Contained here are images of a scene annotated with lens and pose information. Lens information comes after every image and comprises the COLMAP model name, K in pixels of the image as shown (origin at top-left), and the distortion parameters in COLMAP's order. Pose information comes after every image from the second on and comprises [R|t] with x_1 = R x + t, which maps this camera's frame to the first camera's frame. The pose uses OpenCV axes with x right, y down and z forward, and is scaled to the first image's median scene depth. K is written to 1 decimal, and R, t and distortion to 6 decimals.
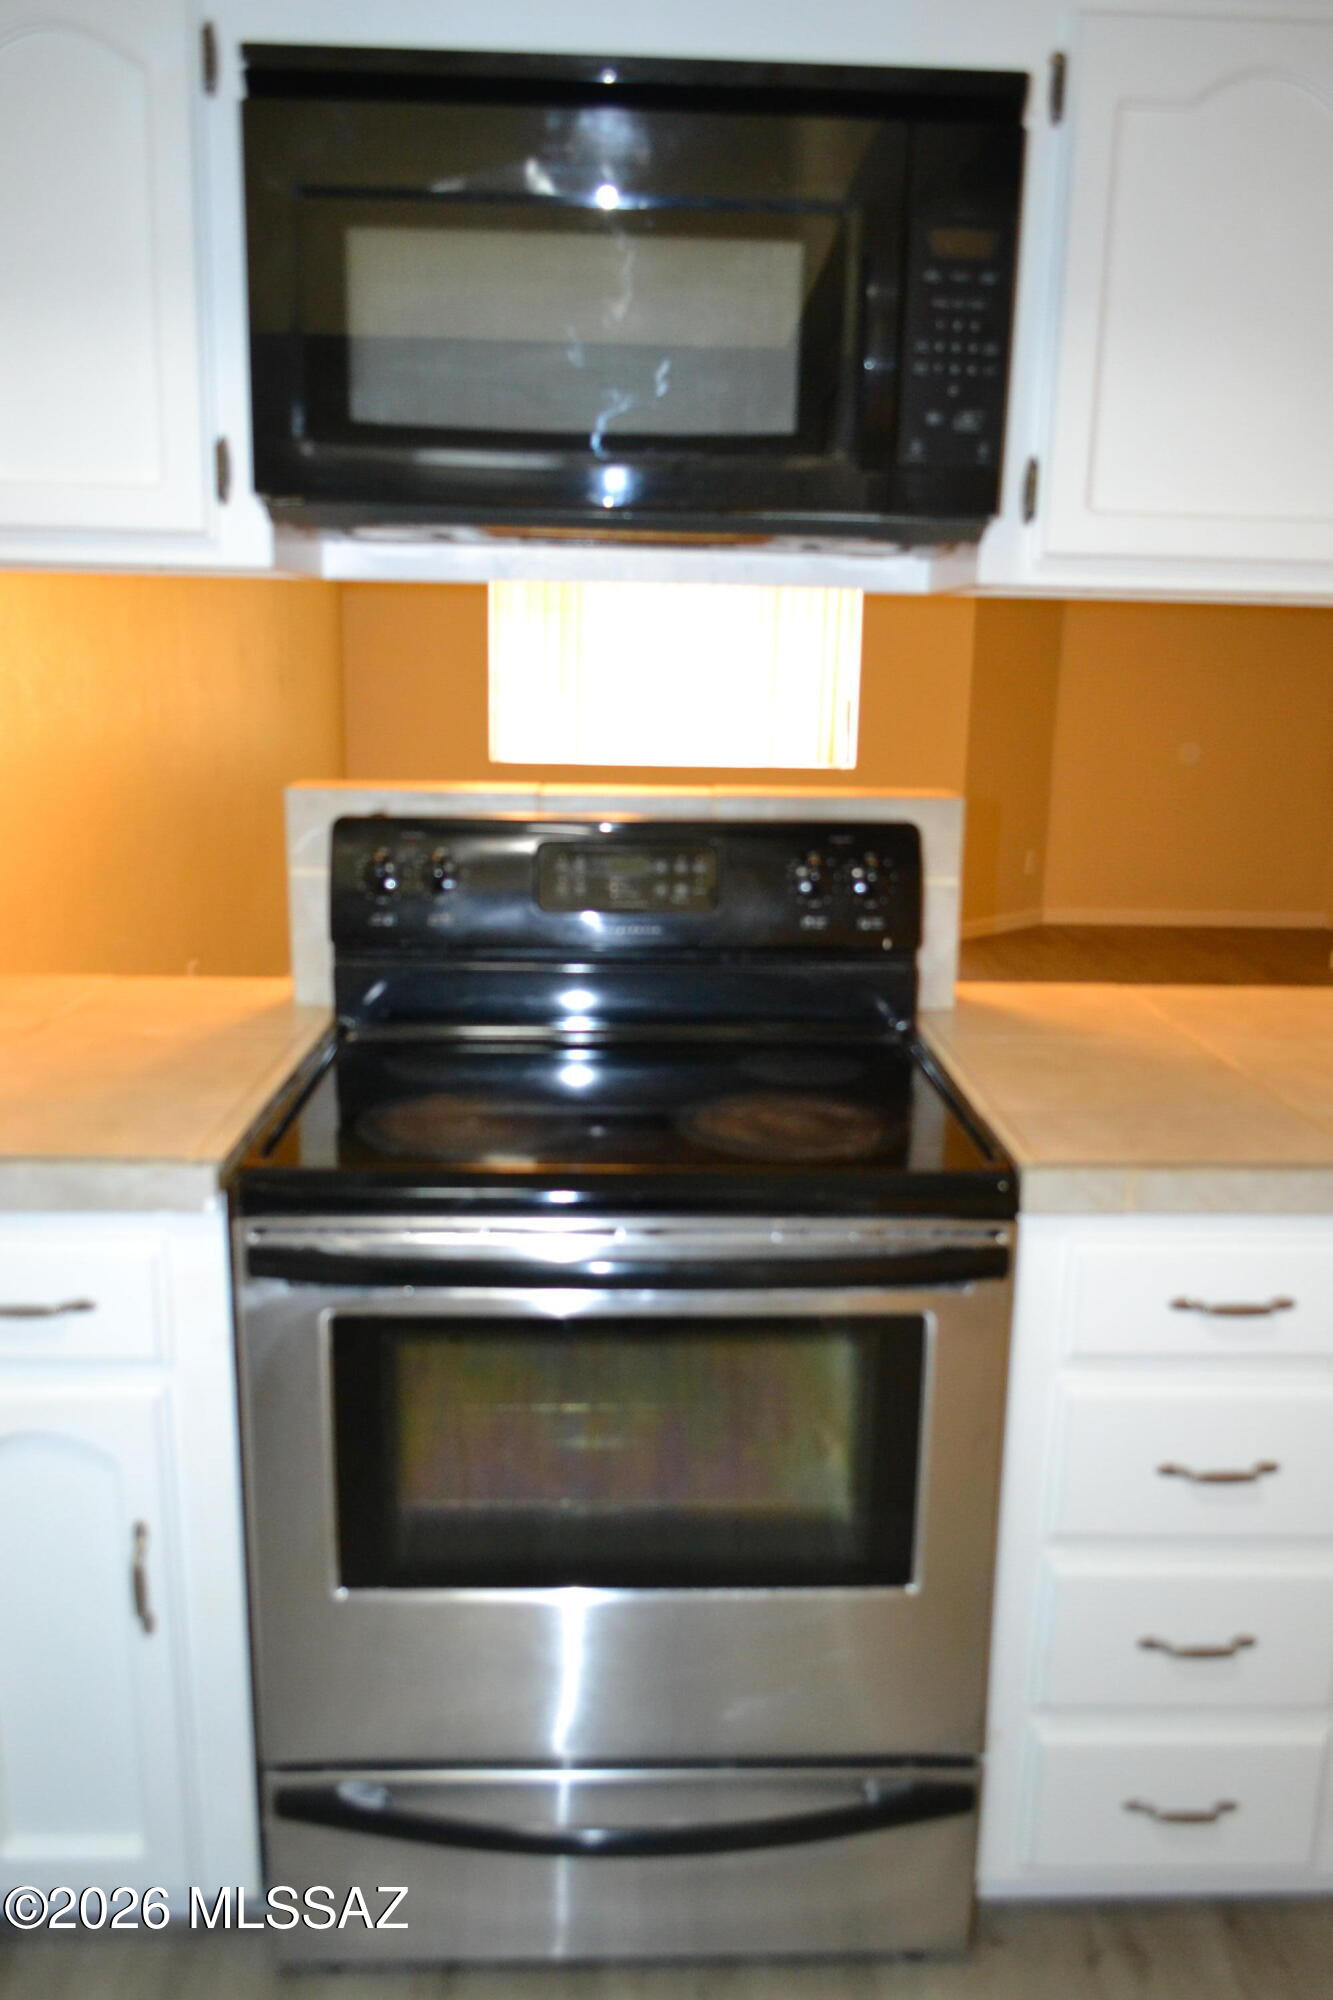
lens RADIAL K [[1557.9, 0, 666.5], [0, 1557.9, 1000.0], [0, 0, 1]] dist [0.000388, -0.000001]
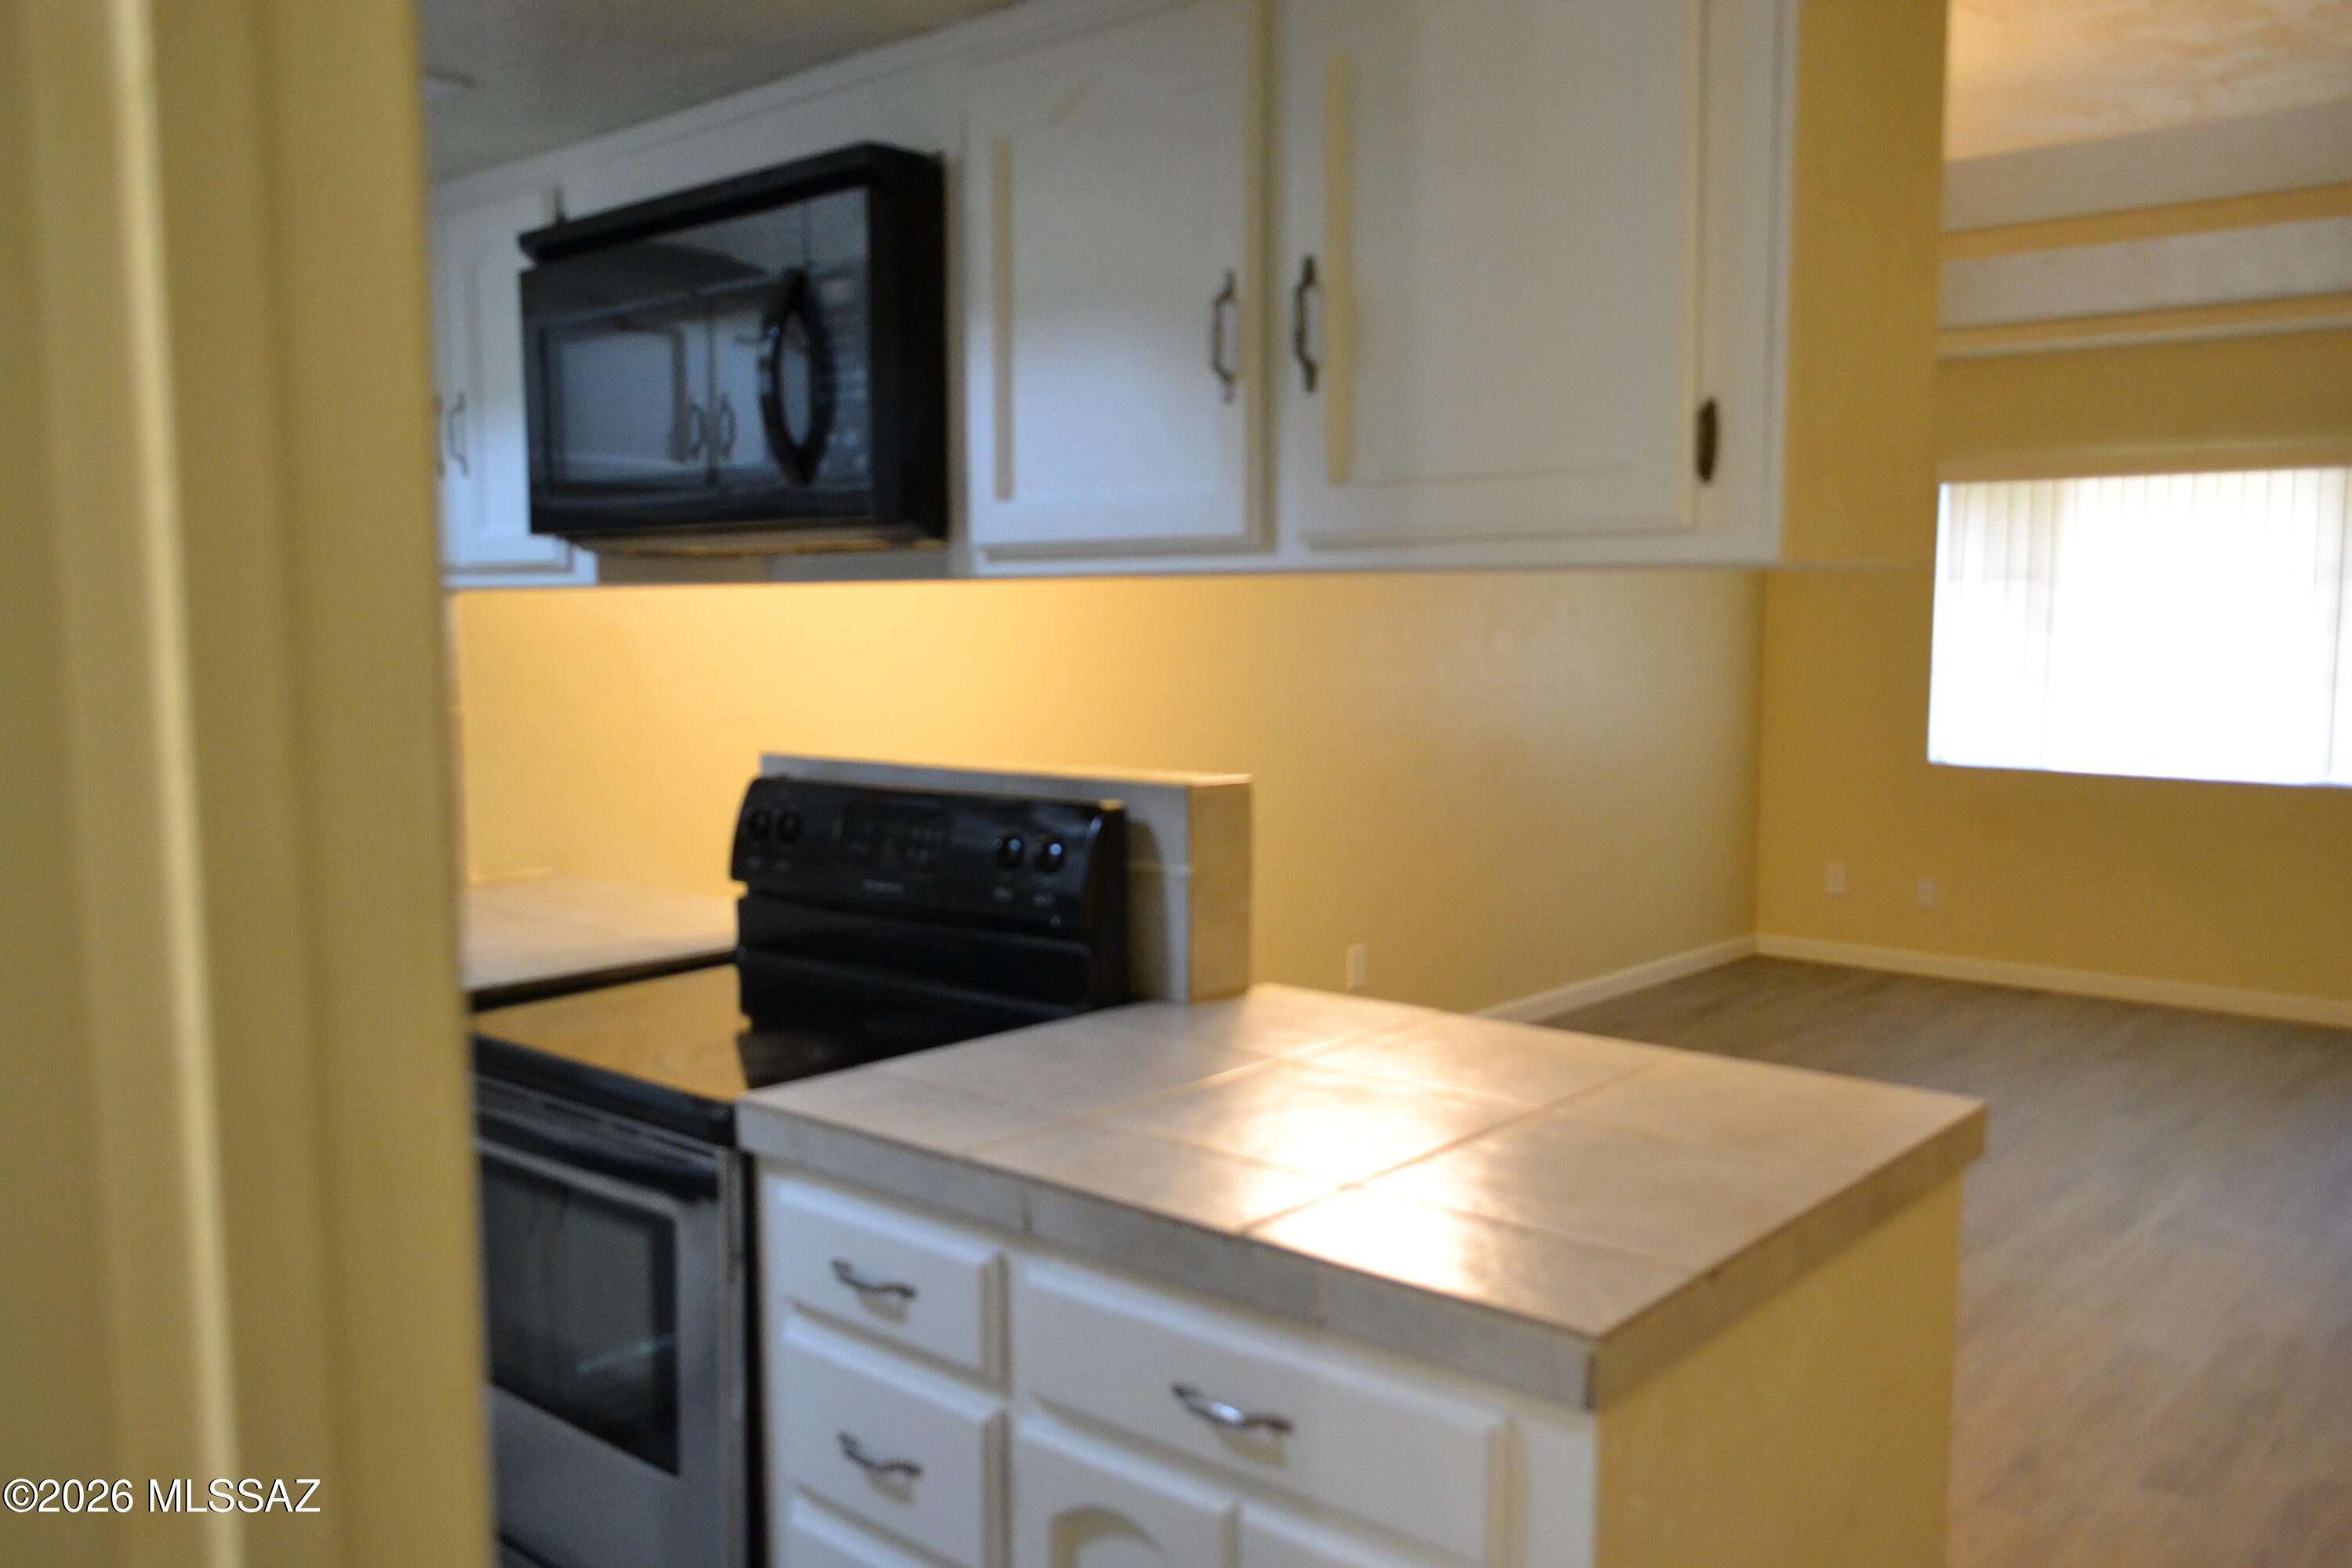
lens RADIAL K [[1832.0, 0, 1176.0], [0, 1832.0, 784.0], [0, 0, 1]] dist [0.000388, -0.000001]
pose [[0.727062, 0.038982, -0.685464, 1.008613], [-0.131771, 0.987749, -0.083595, -0.035007], [0.673808, 0.151104, 0.723292, 0.186466]]
